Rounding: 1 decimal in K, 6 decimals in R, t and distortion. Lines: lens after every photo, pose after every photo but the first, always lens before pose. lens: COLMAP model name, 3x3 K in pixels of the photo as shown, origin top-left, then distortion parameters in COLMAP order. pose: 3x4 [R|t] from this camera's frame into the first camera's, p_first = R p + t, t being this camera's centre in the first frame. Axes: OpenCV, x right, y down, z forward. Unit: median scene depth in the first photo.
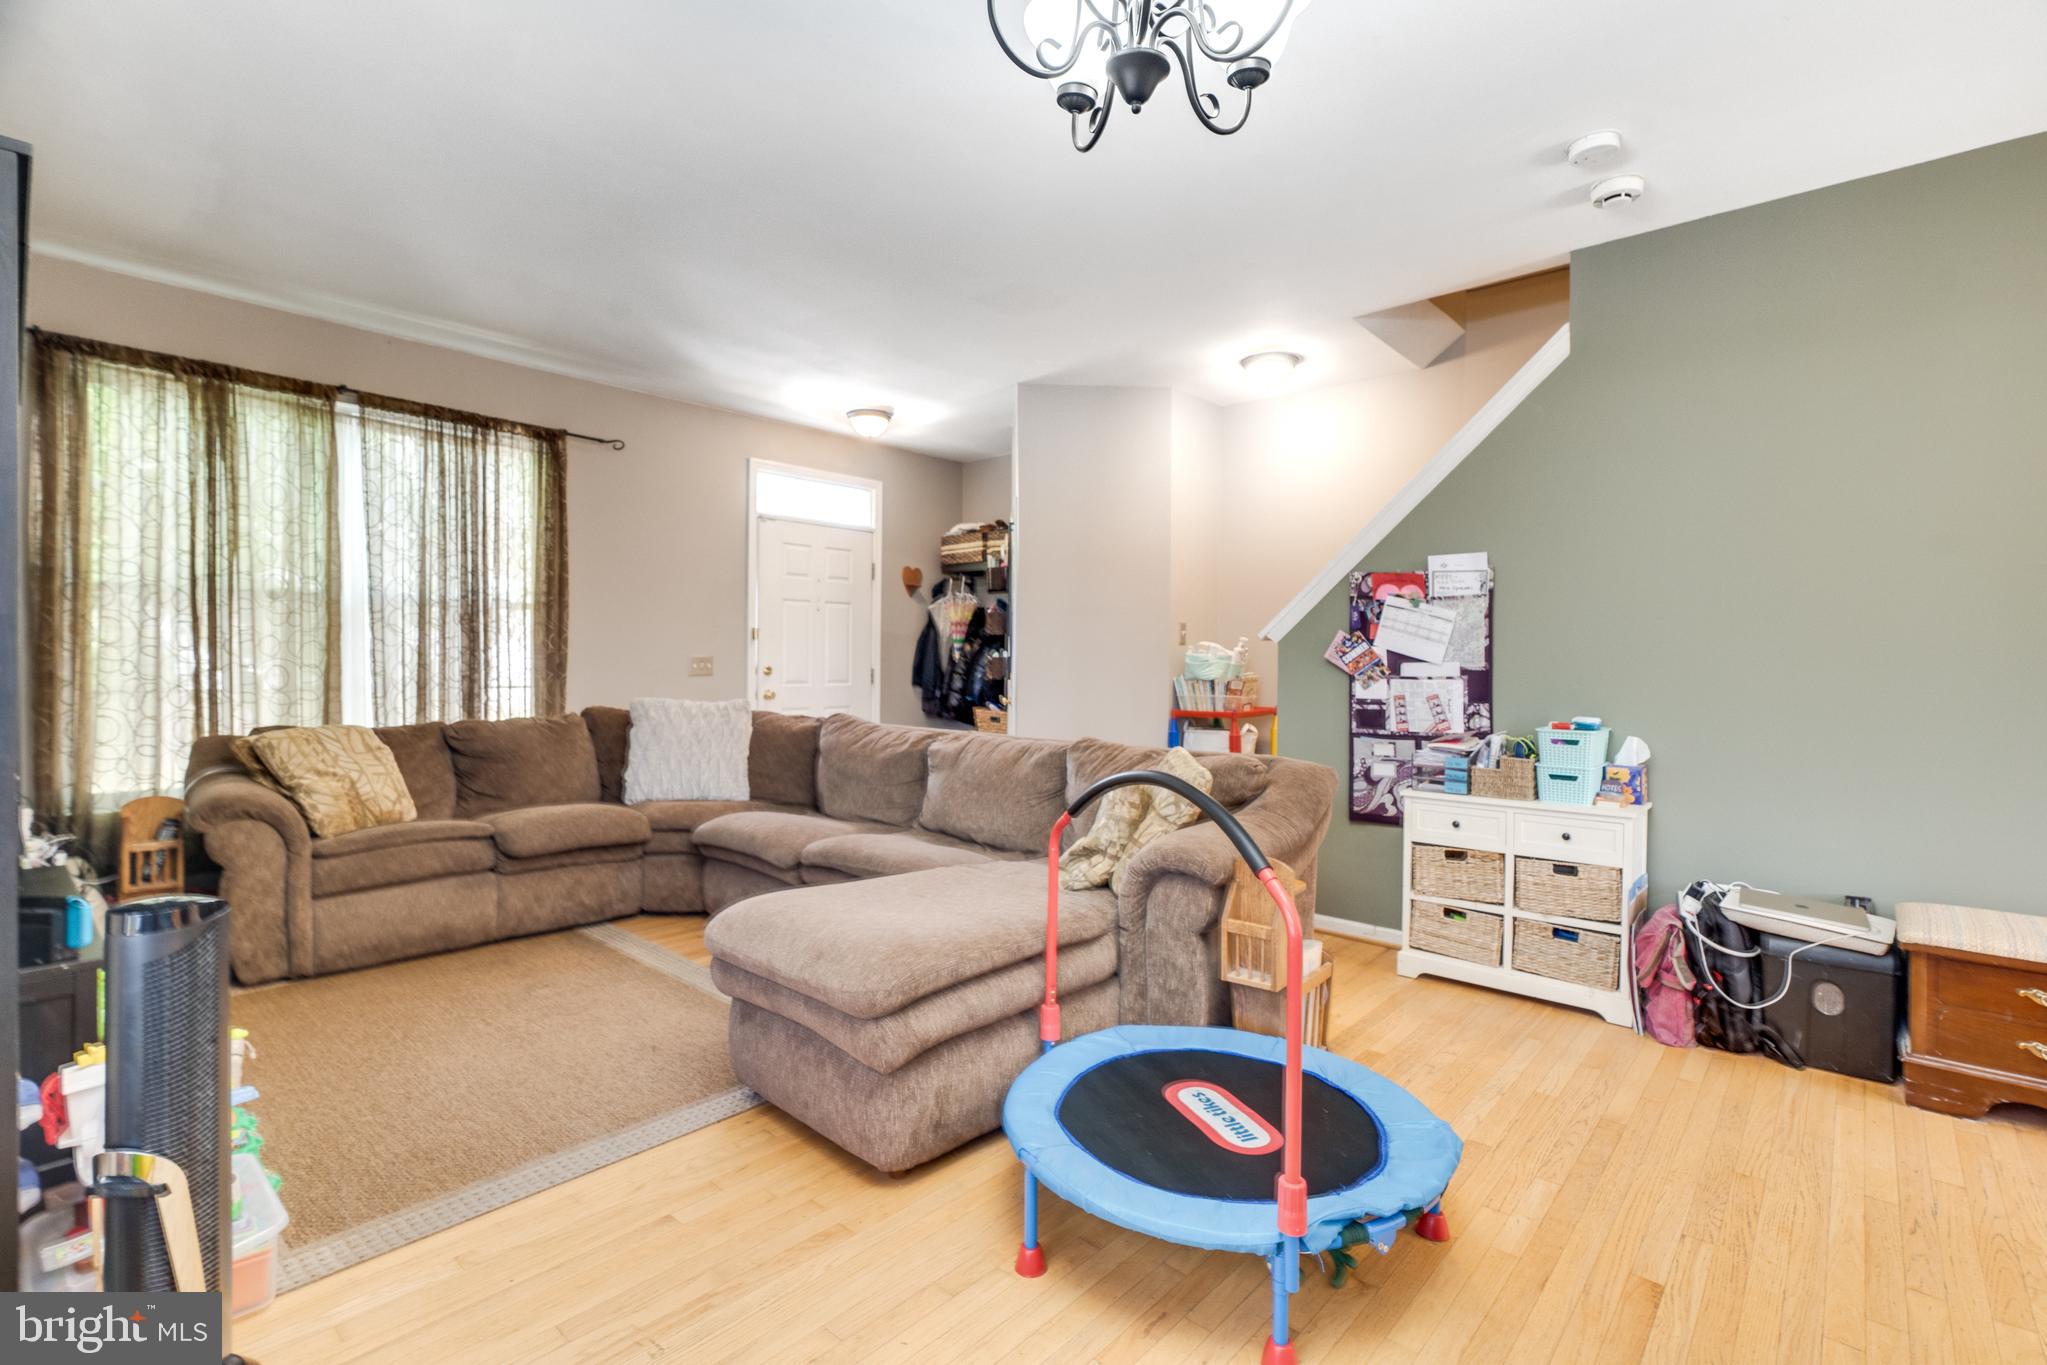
lens RADIAL K [[934.6, 0, 1022.3], [0, 934.6, 674.6], [0, 0, 1]] dist [-0.010031, 0.004049]
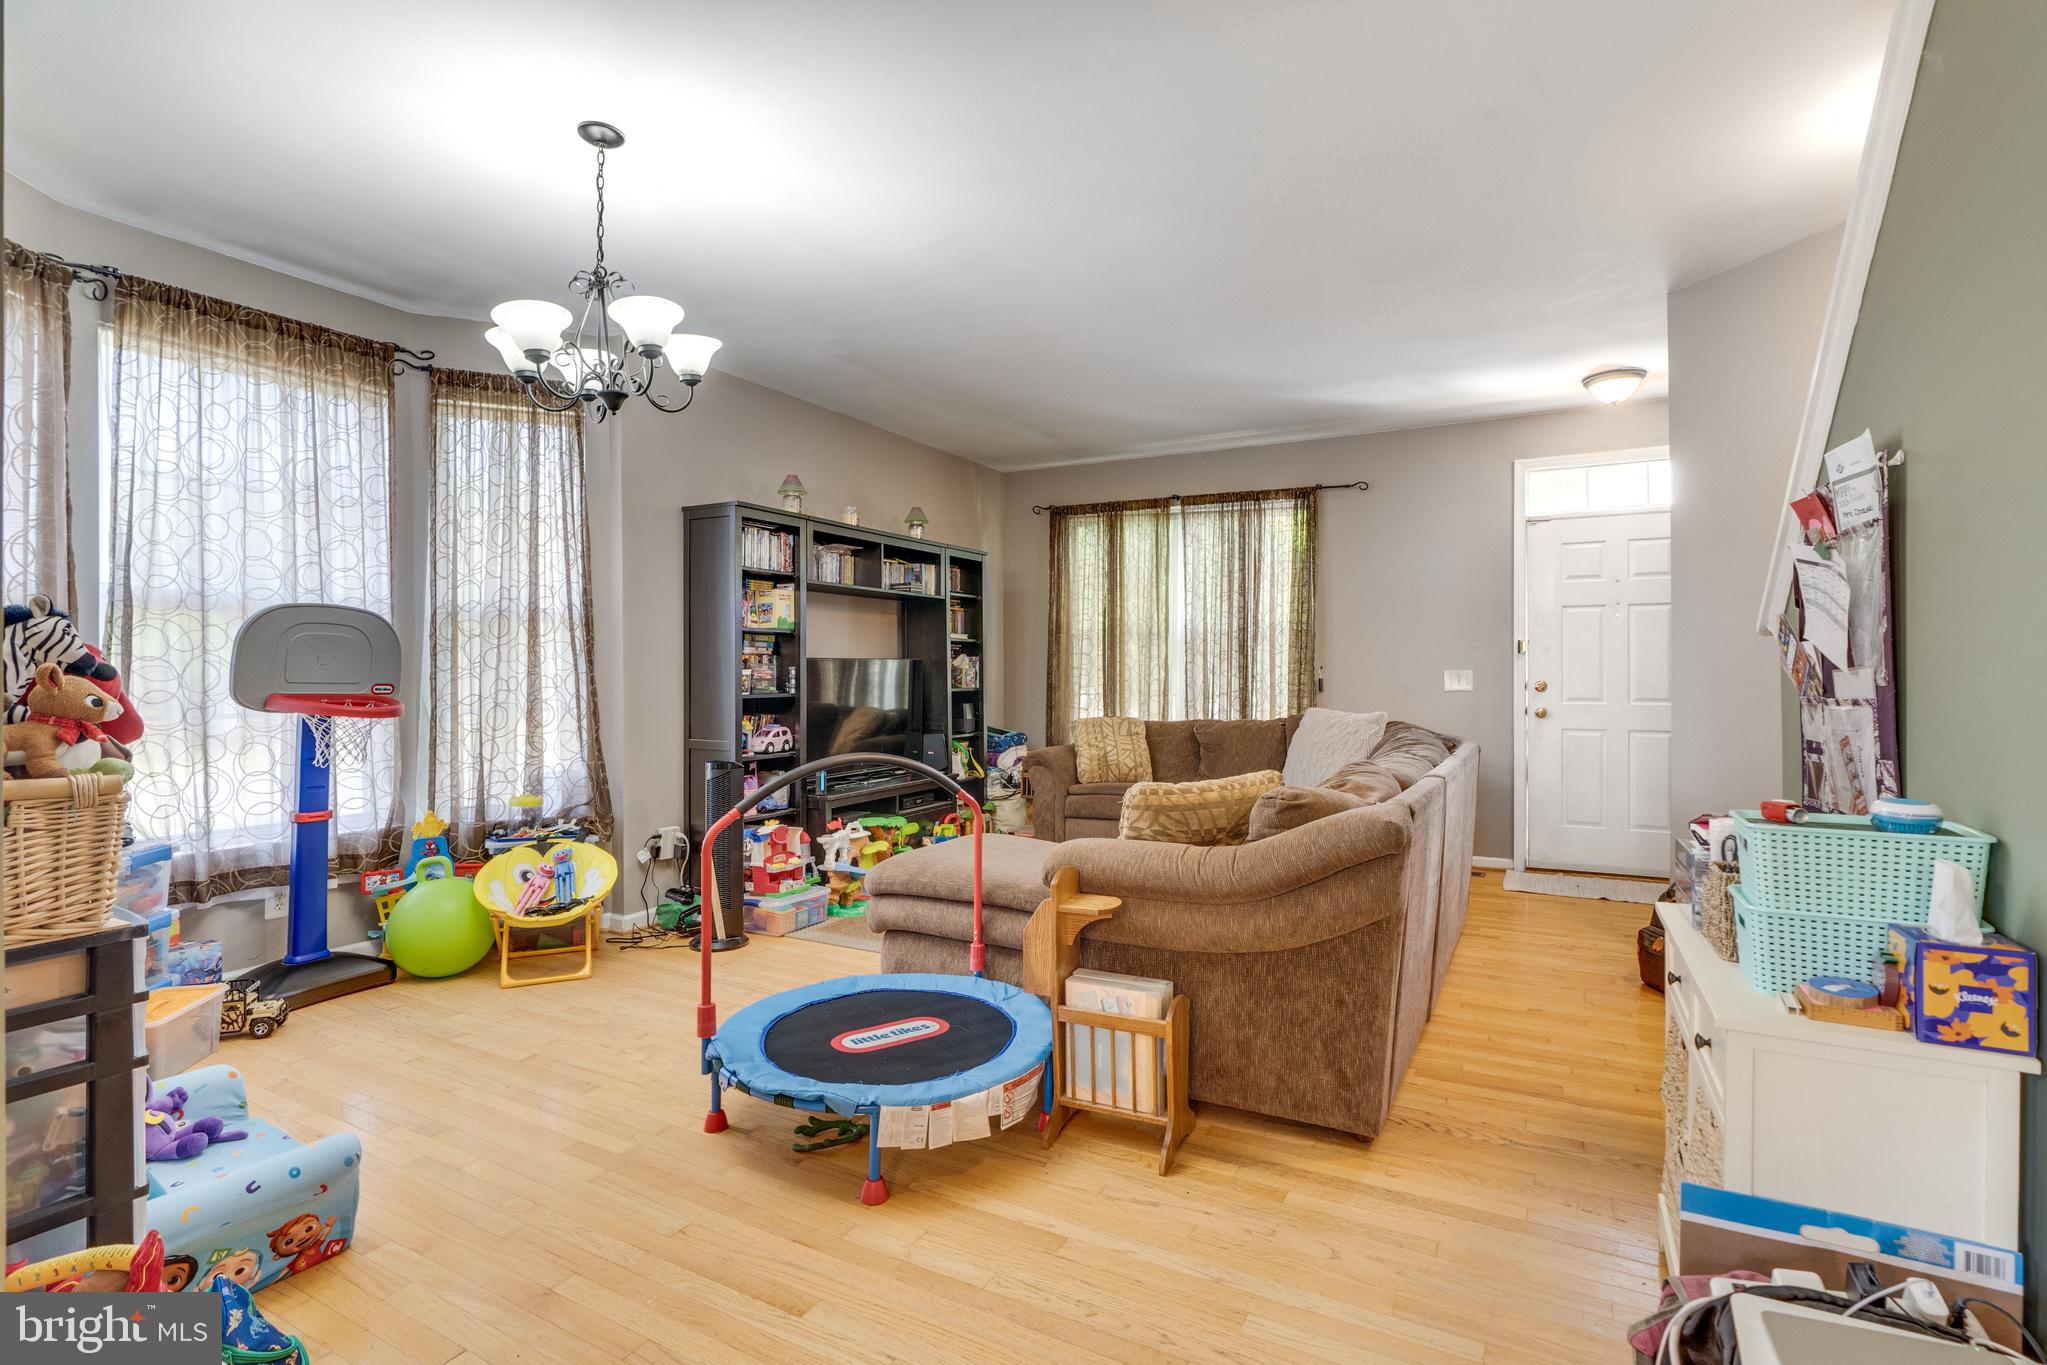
lens RADIAL K [[934.6, 0, 1022.2], [0, 934.6, 679.3], [0, 0, 1]] dist [-0.010031, 0.004049]
pose [[0.240439, -0.001897, -0.970662, 0.685290], [-0.012758, 0.999906, -0.005115, -0.000192], [0.970580, 0.013613, 0.240392, 0.400145]]
